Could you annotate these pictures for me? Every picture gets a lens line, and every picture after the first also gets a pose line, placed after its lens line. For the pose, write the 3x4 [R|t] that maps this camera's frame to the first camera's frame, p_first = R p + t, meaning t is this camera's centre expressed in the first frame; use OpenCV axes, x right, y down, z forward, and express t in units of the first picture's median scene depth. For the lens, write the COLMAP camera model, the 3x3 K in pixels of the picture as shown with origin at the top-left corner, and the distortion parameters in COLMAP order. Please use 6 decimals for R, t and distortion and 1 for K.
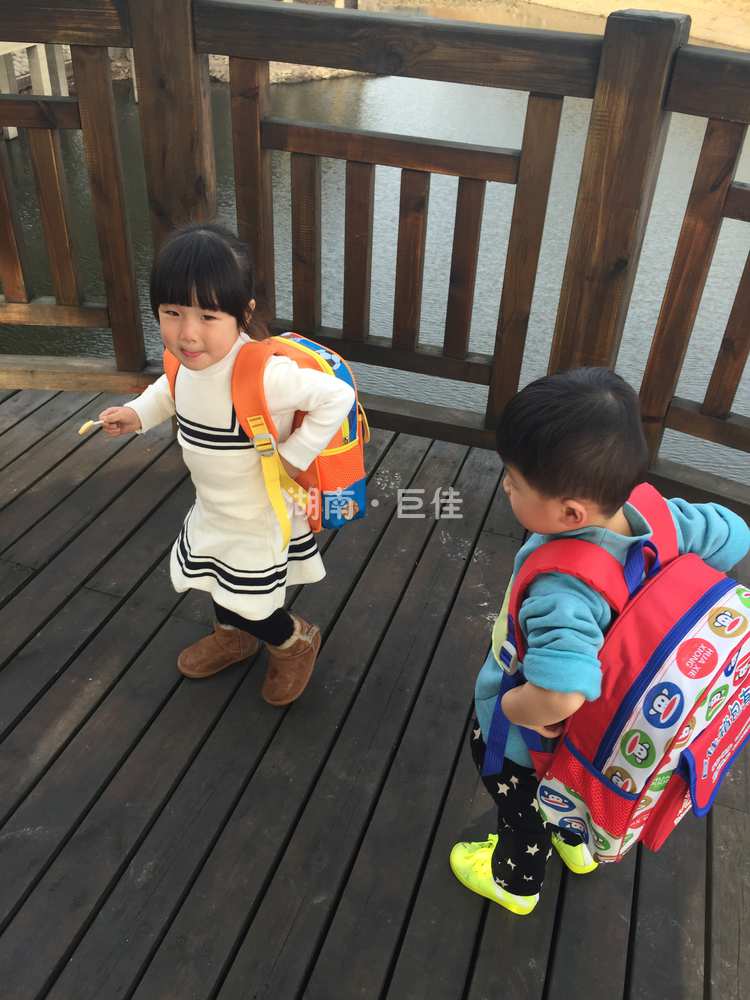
lens RADIAL K [[853.4, 0, 382.5], [0, 853.4, 507.1], [0, 0, 1]] dist [0.038828, -0.046962]
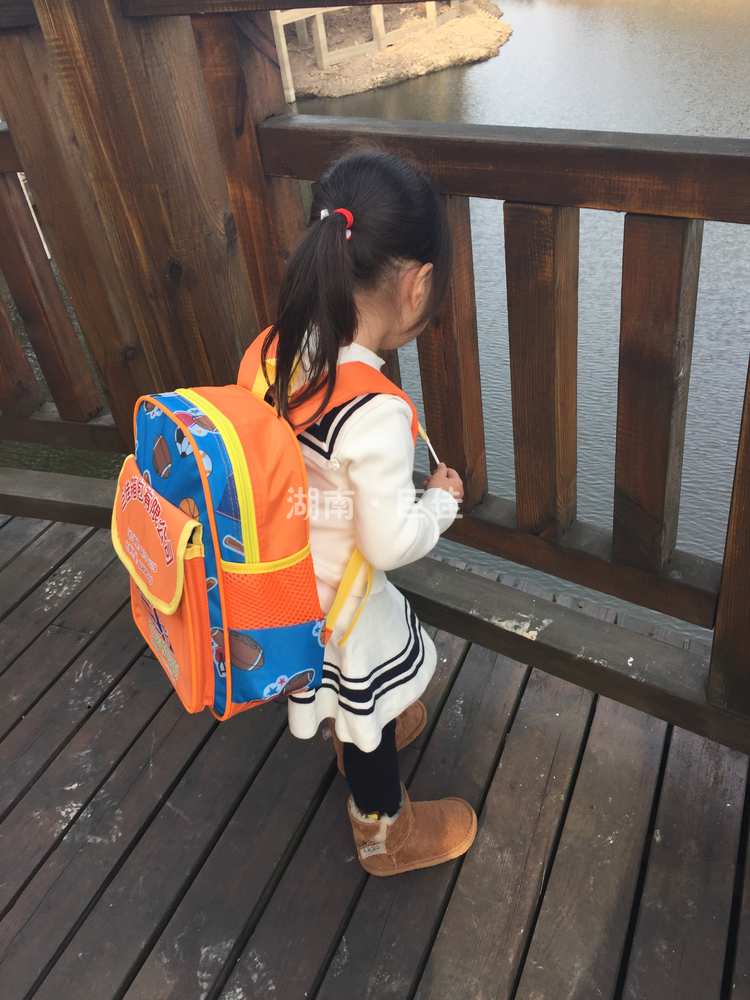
lens RADIAL K [[853.4, 0, 375.3], [0, 853.4, 494.2], [0, 0, 1]] dist [0.038828, -0.046962]
pose [[0.977227, -0.085248, -0.194322, 0.519362], [0.083178, 0.996357, -0.018806, -0.087839], [0.195217, 0.002214, 0.980758, 0.385488]]
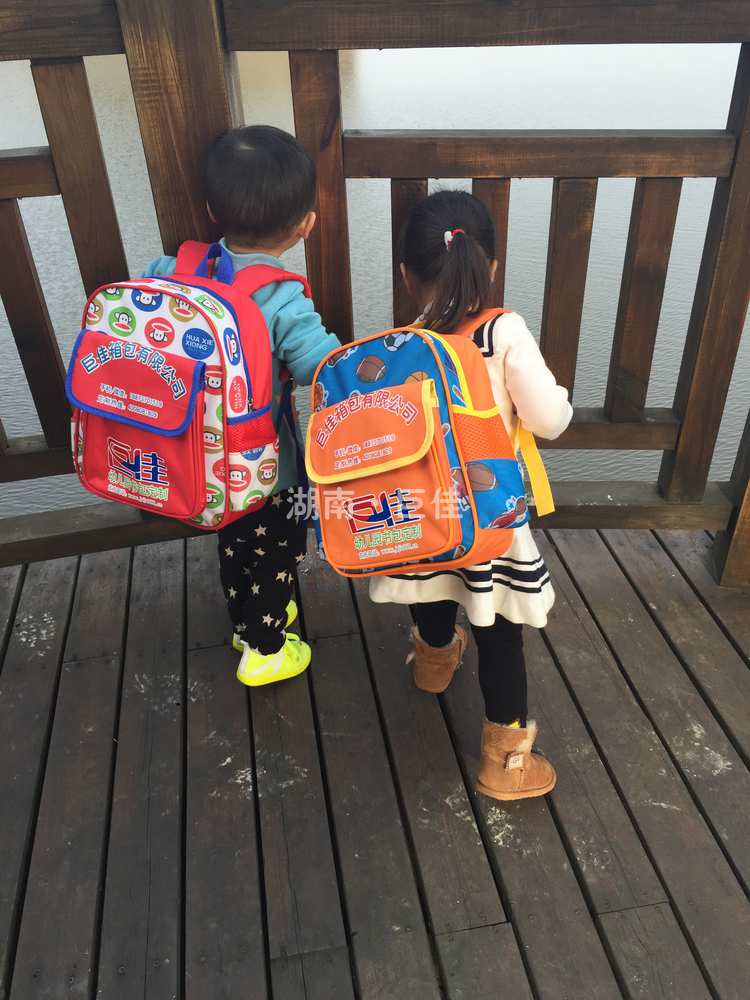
lens RADIAL K [[853.4, 0, 370.2], [0, 853.4, 494.5], [0, 0, 1]] dist [0.038828, -0.046962]
pose [[0.880248, -0.334819, 0.336244, 0.059392], [0.337768, 0.939814, 0.051594, -0.096910], [-0.333282, 0.068157, 0.940360, 0.272205]]
